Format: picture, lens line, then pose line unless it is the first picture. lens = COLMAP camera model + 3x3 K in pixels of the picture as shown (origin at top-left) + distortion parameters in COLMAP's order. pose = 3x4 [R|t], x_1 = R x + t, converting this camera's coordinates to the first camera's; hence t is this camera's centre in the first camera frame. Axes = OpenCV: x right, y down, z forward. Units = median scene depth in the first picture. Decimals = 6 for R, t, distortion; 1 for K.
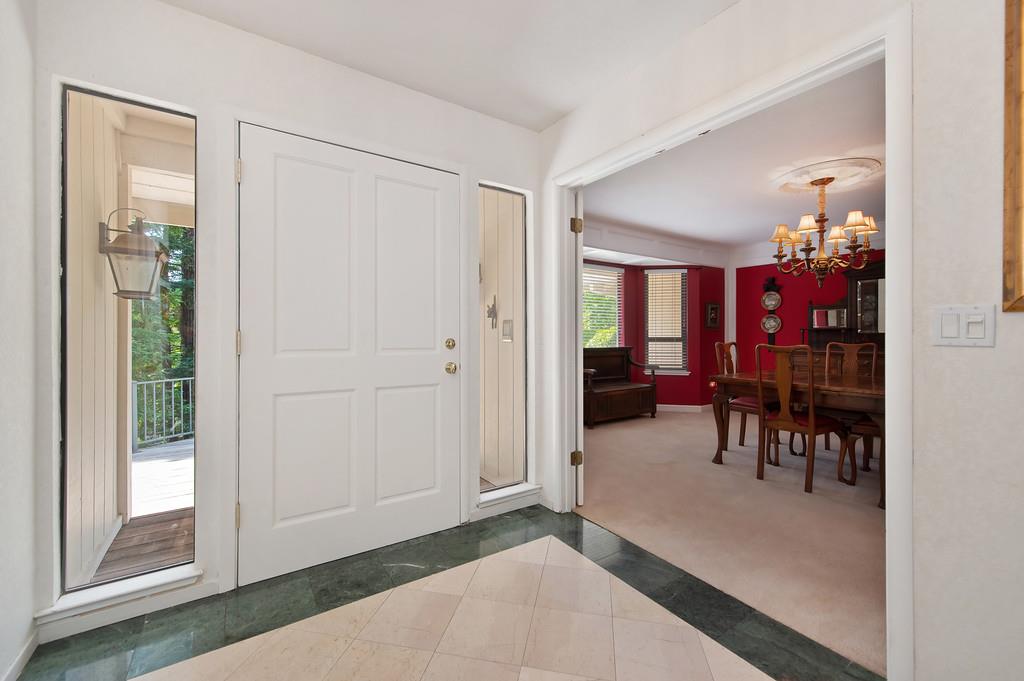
lens RADIAL K [[410.2, 0, 509.1], [0, 410.2, 336.1], [0, 0, 1]] dist [0.008835, -0.000160]
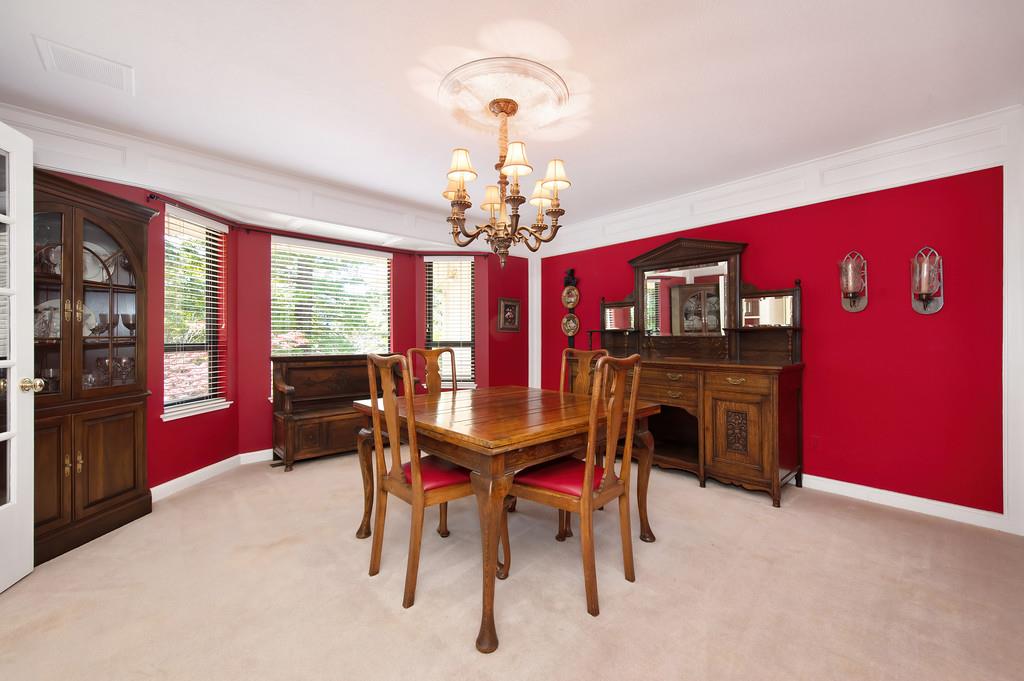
lens RADIAL K [[410.2, 0, 511.7], [0, 410.2, 340.7], [0, 0, 1]] dist [0.008835, -0.000160]
pose [[0.987319, -0.002571, 0.158730, 0.386086], [0.002321, 0.999996, 0.001760, 0.000767], [-0.158733, -0.001369, 0.987321, 0.195705]]
